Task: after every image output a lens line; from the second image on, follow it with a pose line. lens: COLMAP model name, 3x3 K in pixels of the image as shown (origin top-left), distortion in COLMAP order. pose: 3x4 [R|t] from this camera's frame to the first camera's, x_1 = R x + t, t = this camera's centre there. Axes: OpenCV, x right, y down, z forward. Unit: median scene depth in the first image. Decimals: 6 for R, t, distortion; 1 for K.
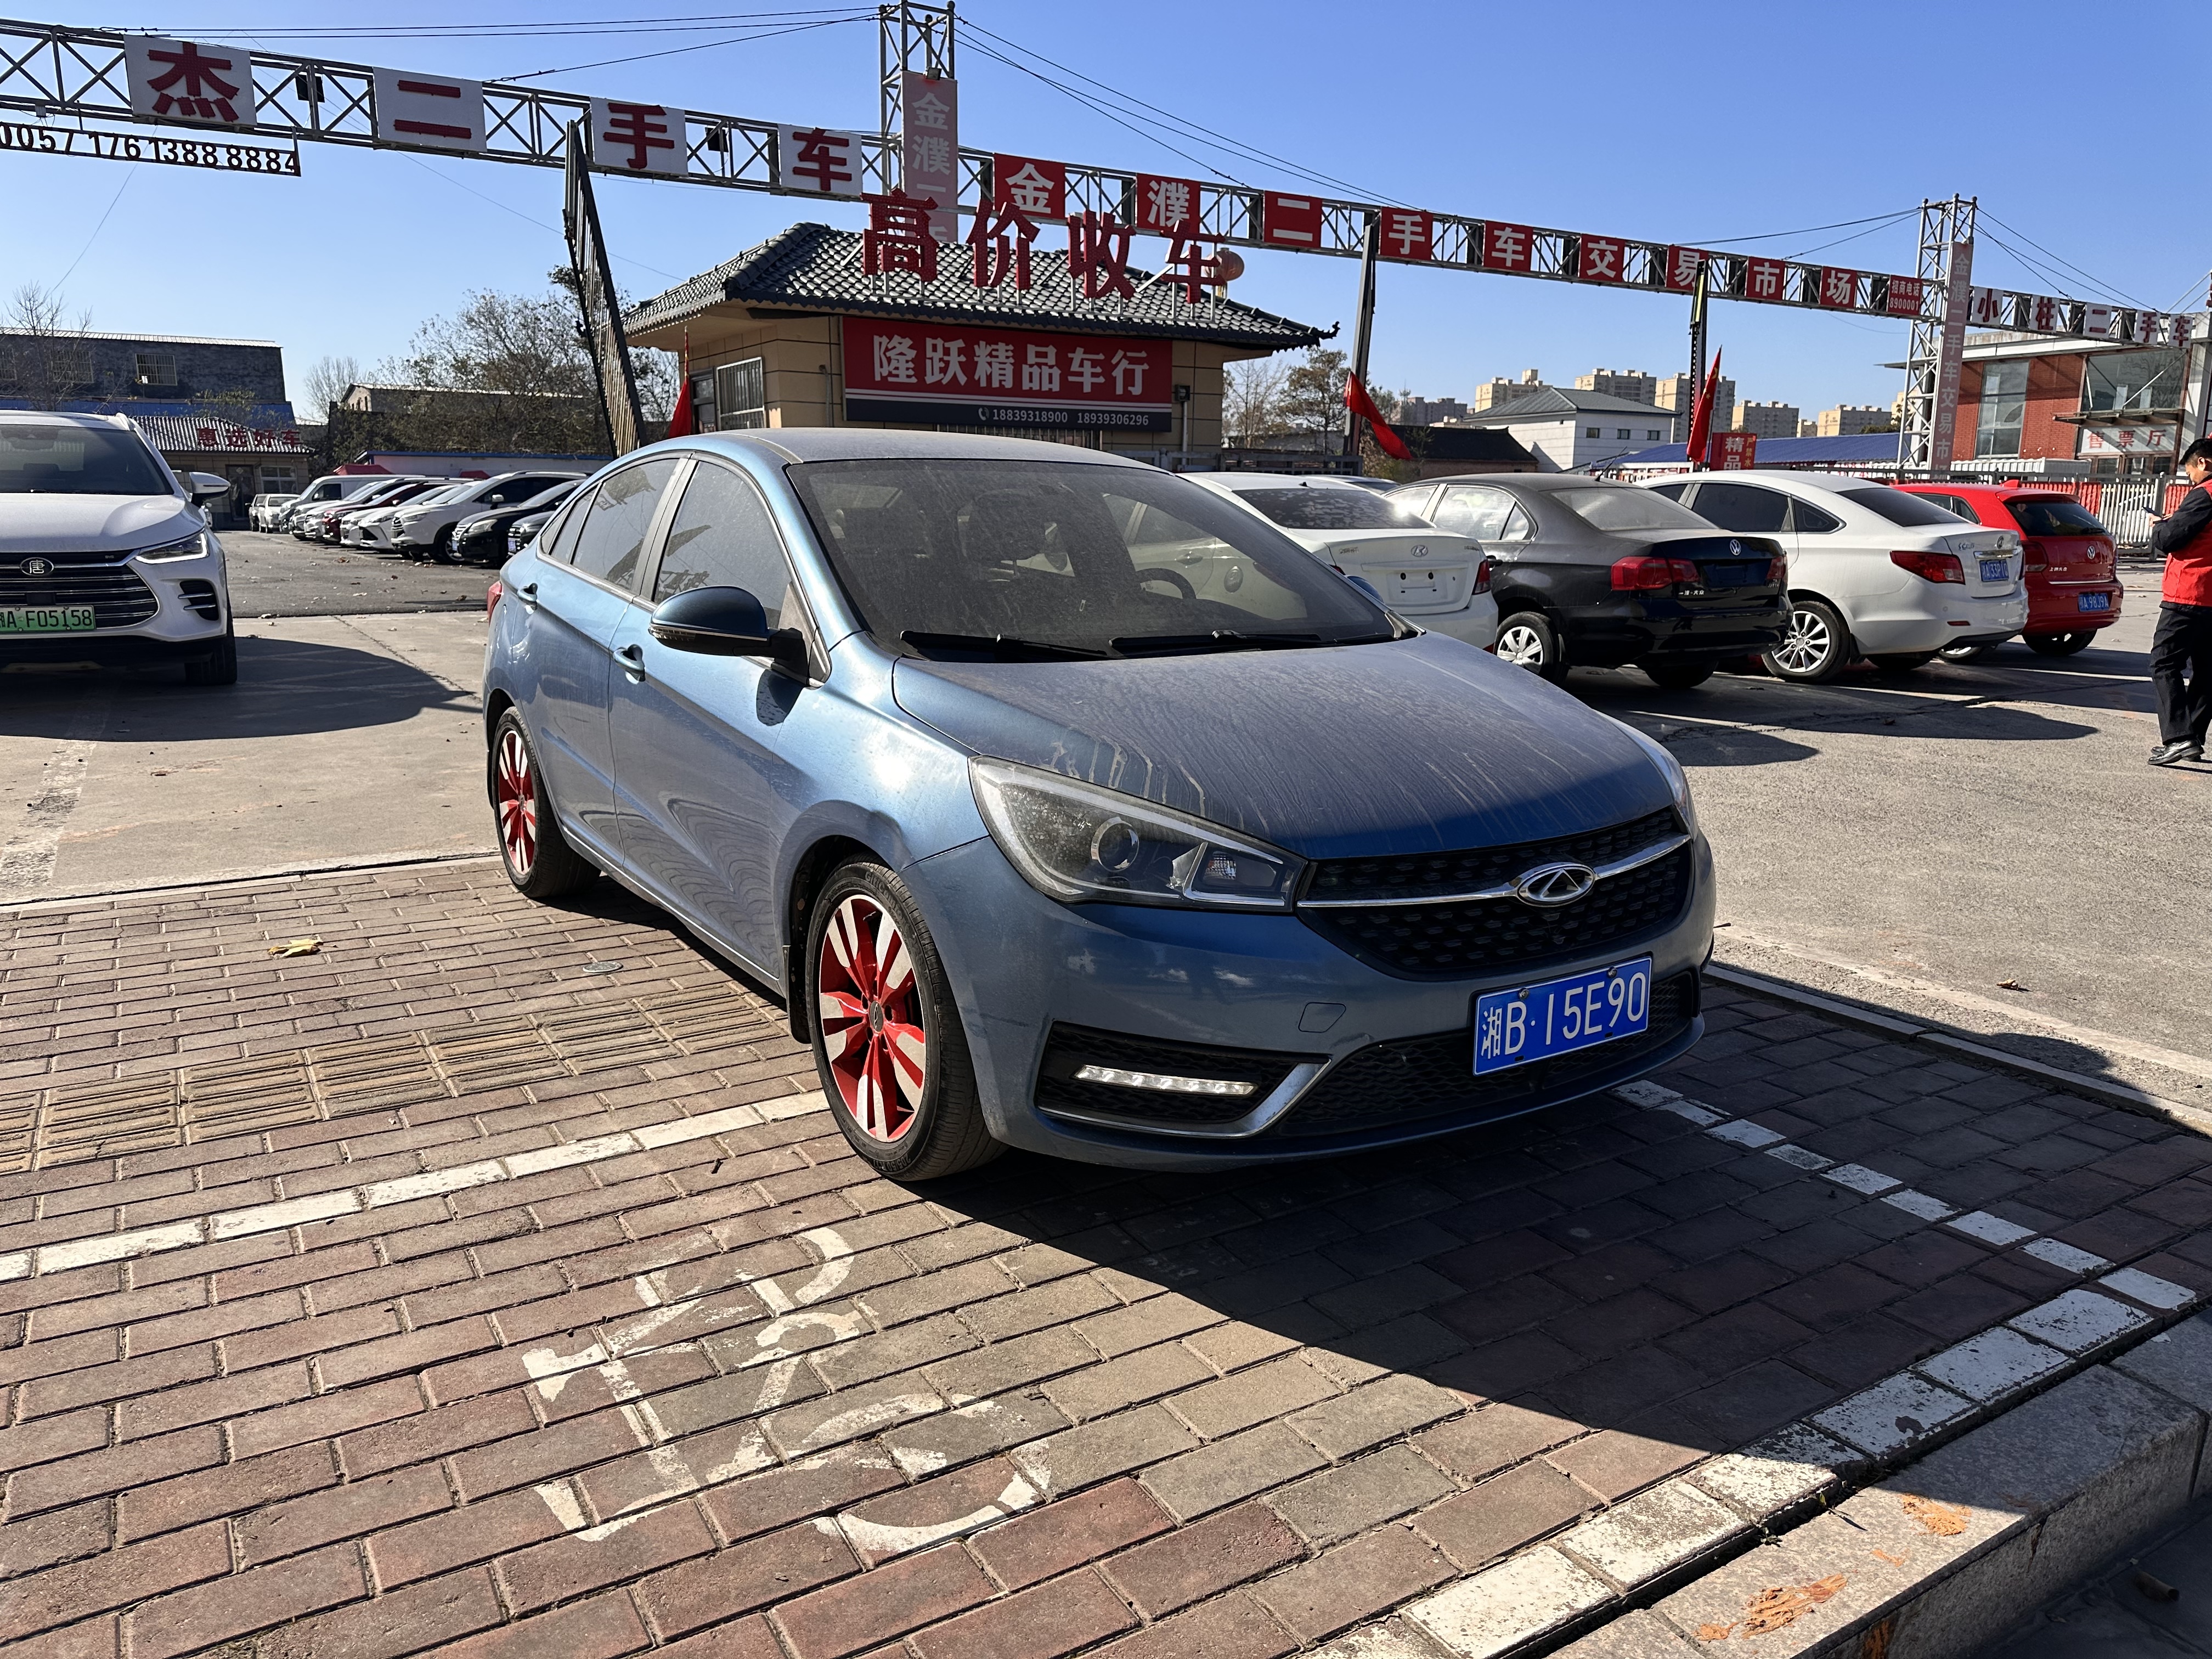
lens RADIAL K [[1526.3, 0, 1112.4], [0, 1526.3, 903.3], [0, 0, 1]] dist [0.031908, -0.032361]
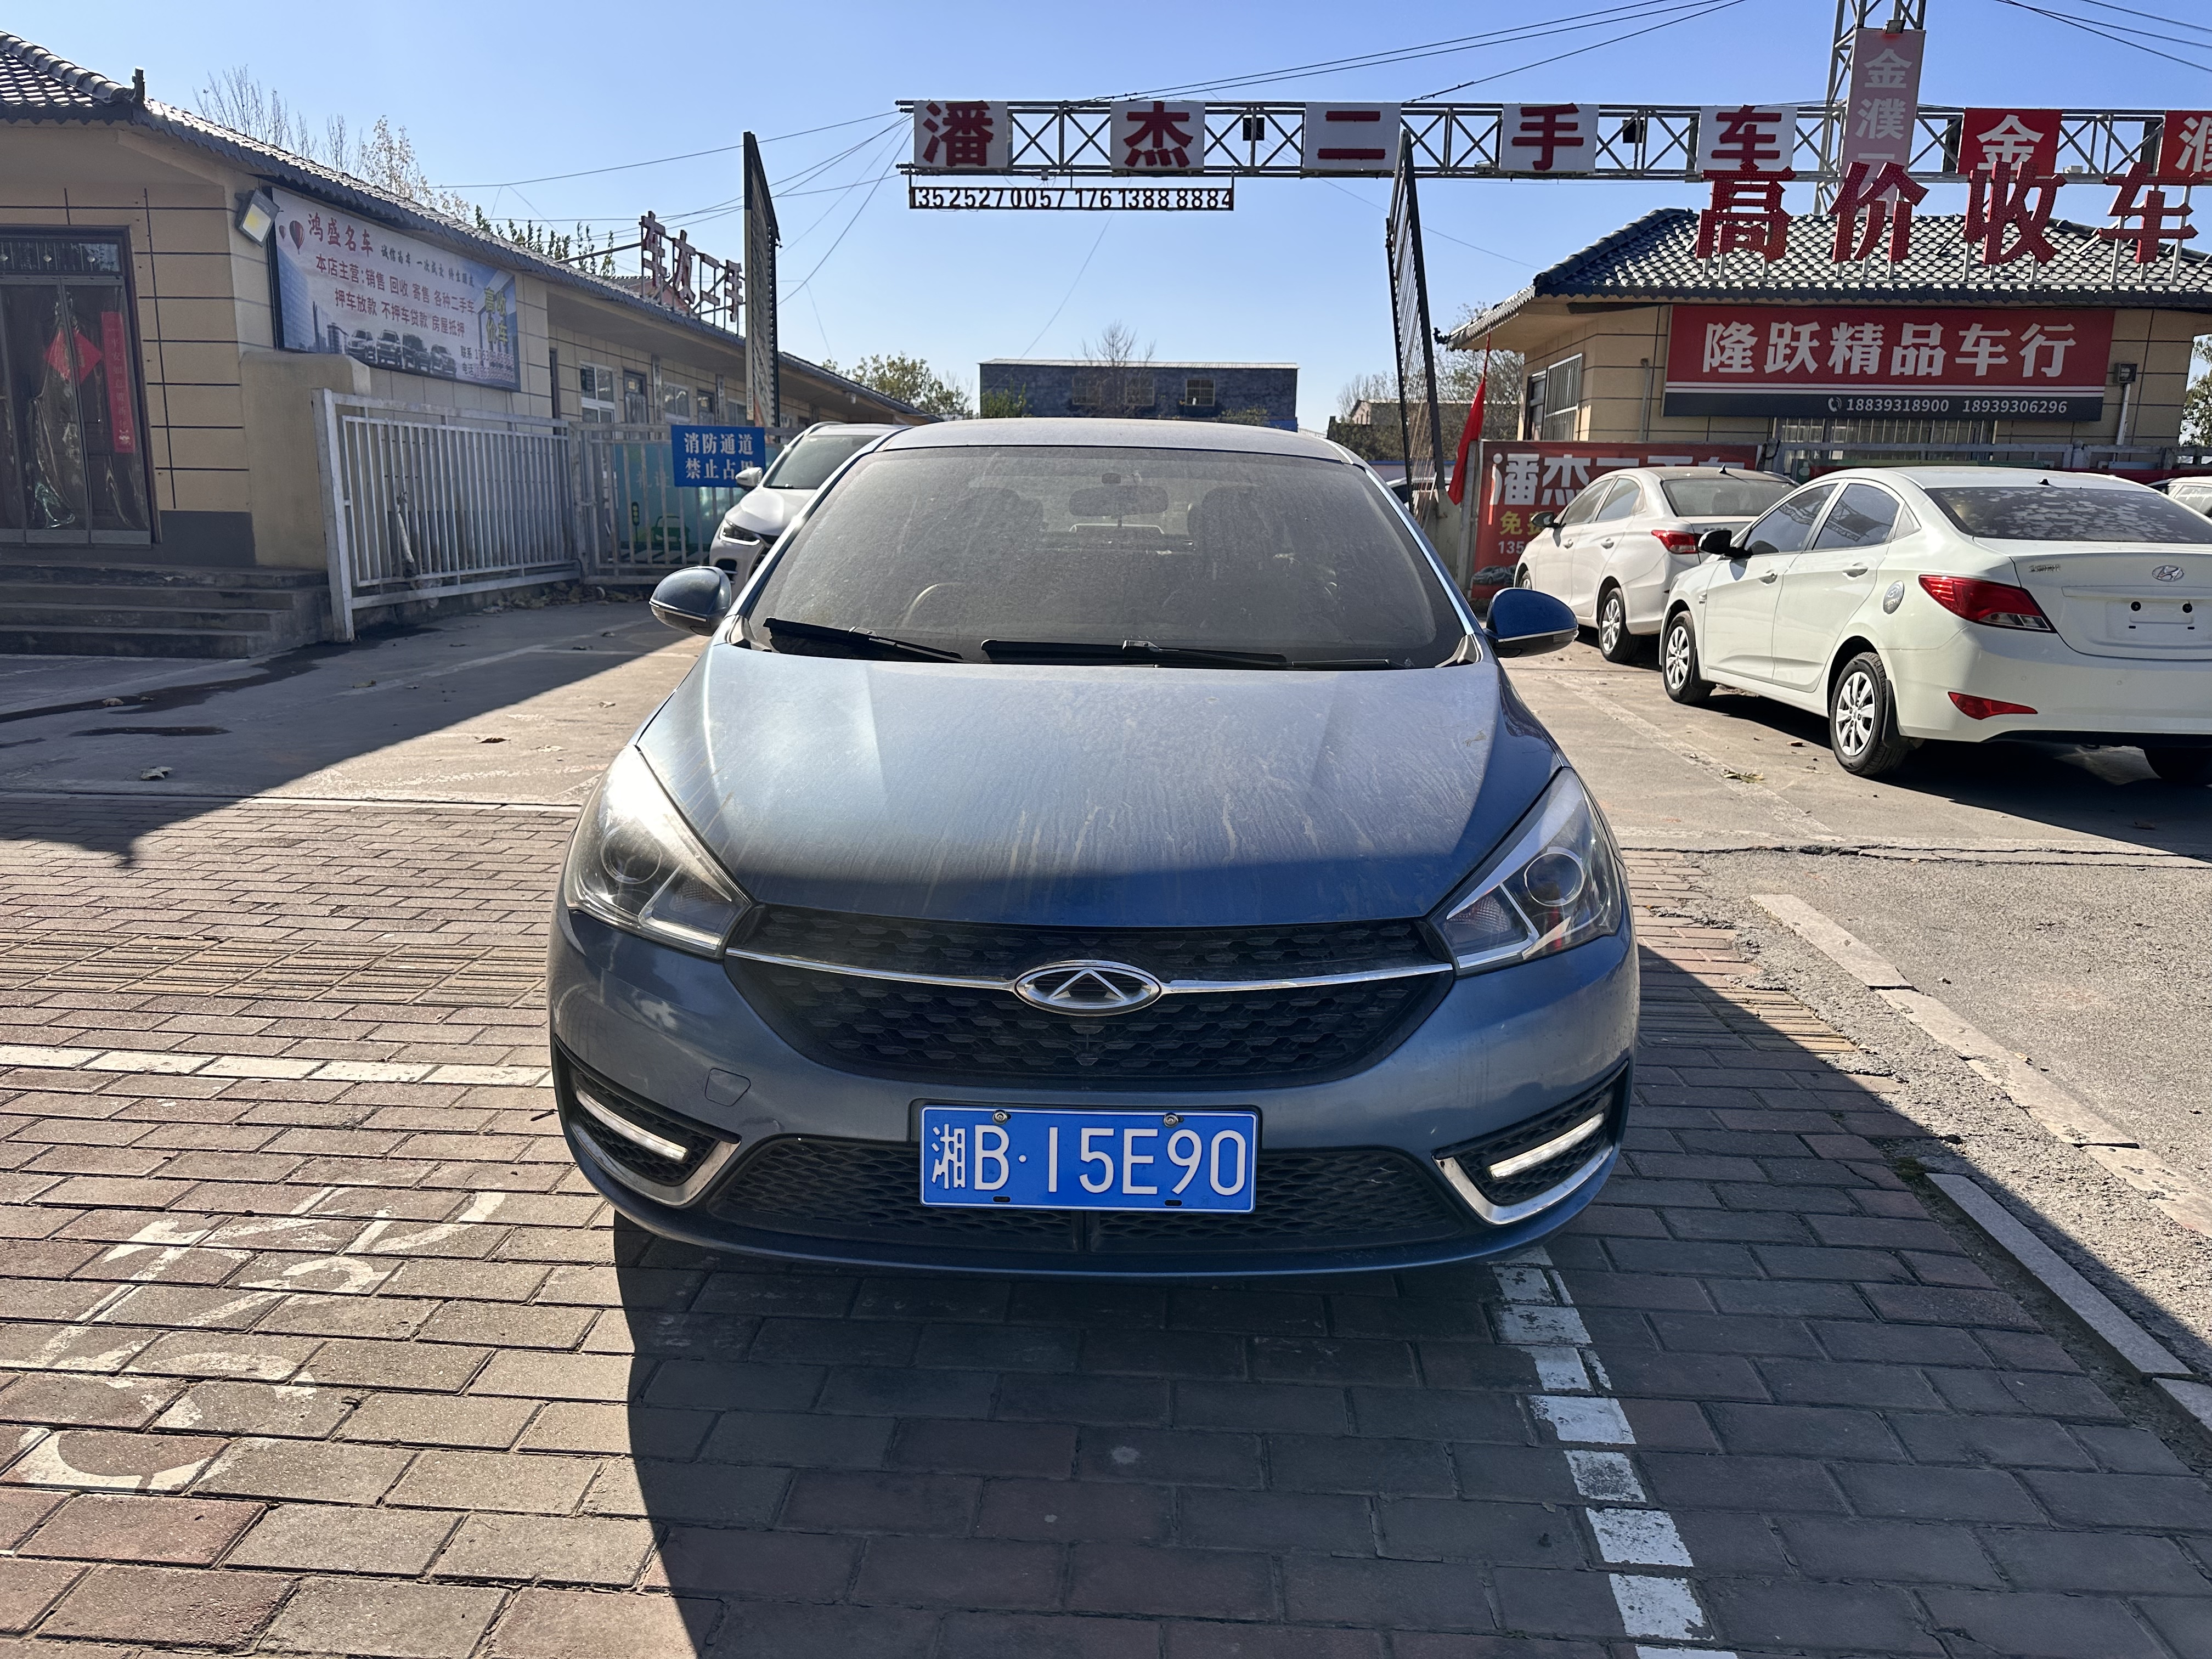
lens RADIAL K [[1525.8, 0, 1109.4], [0, 1525.8, 879.9], [0, 0, 1]] dist [0.083079, -0.122776]
pose [[0.824856, 0.145514, -0.546296, 0.107612], [-0.155246, 0.987461, 0.028618, -0.013551], [0.543610, 0.061205, 0.837103, 0.055074]]
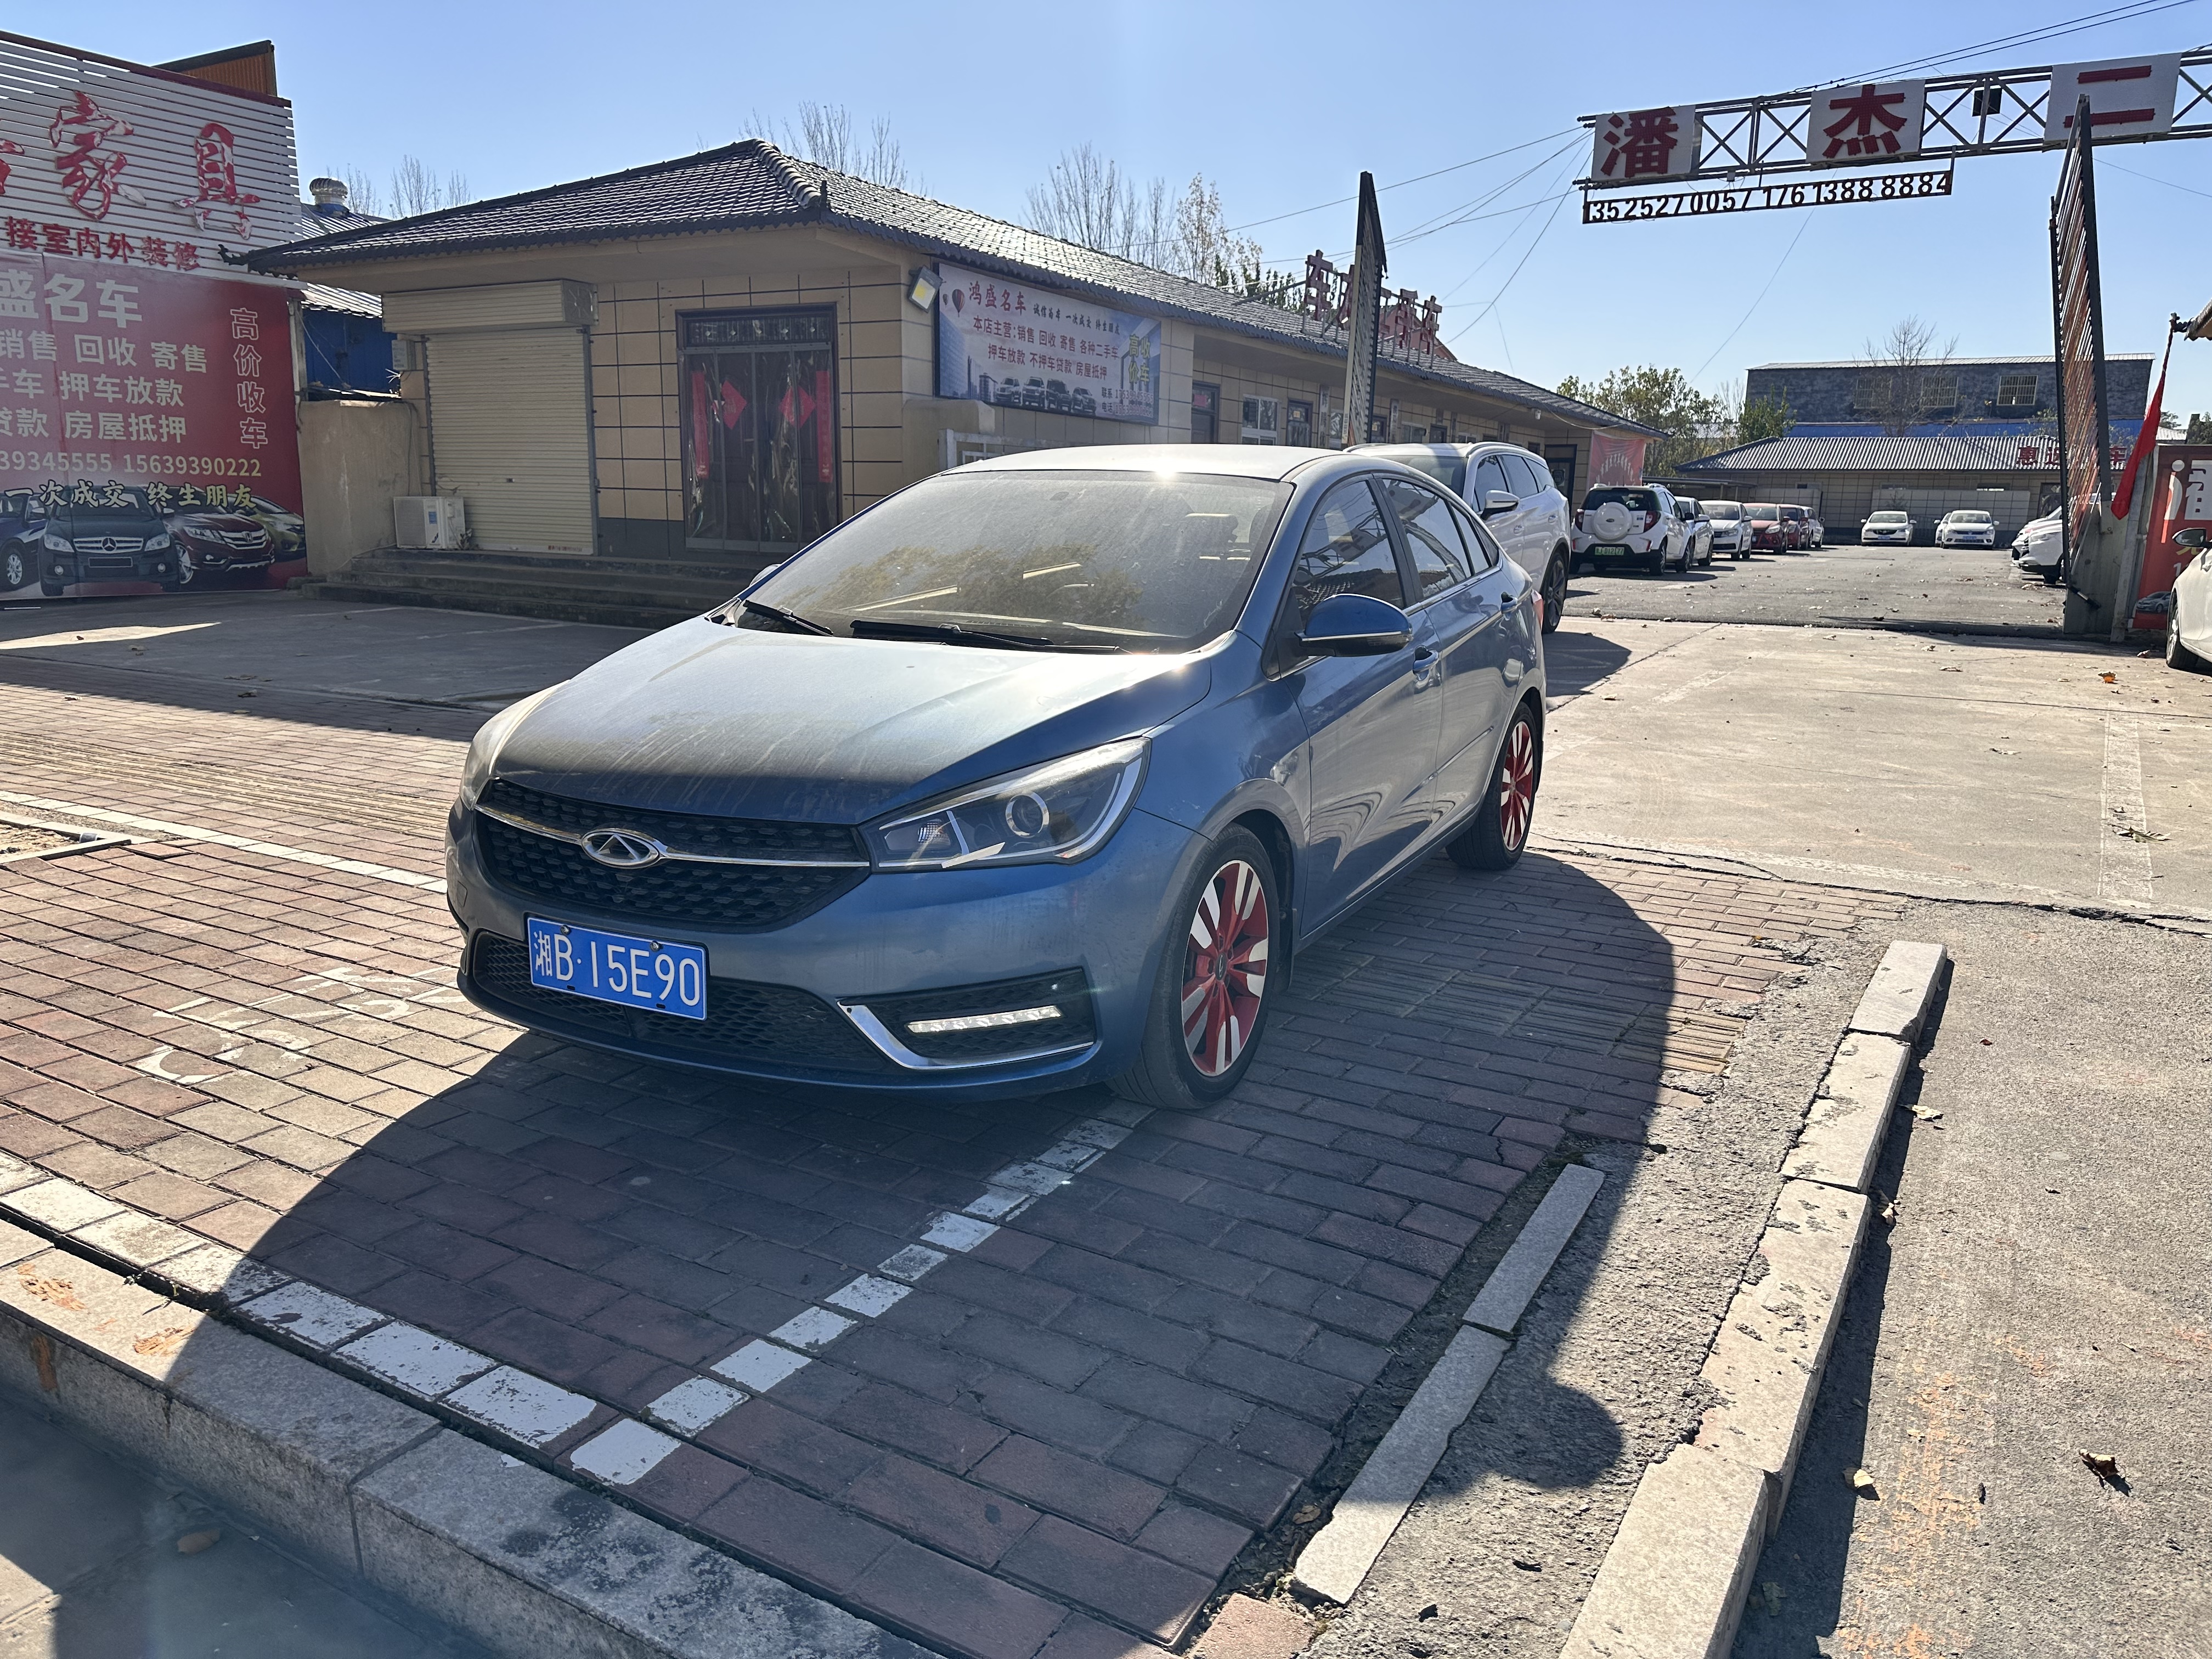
lens RADIAL K [[1509.5, 0, 1101.3], [0, 1509.5, 910.9], [0, 0, 1]] dist [0.032336, -0.035726]
pose [[0.474417, 0.228936, -0.850010, 0.210642], [-0.232288, 0.963924, 0.129969, -0.028847], [0.849100, 0.135787, 0.510481, 0.112993]]
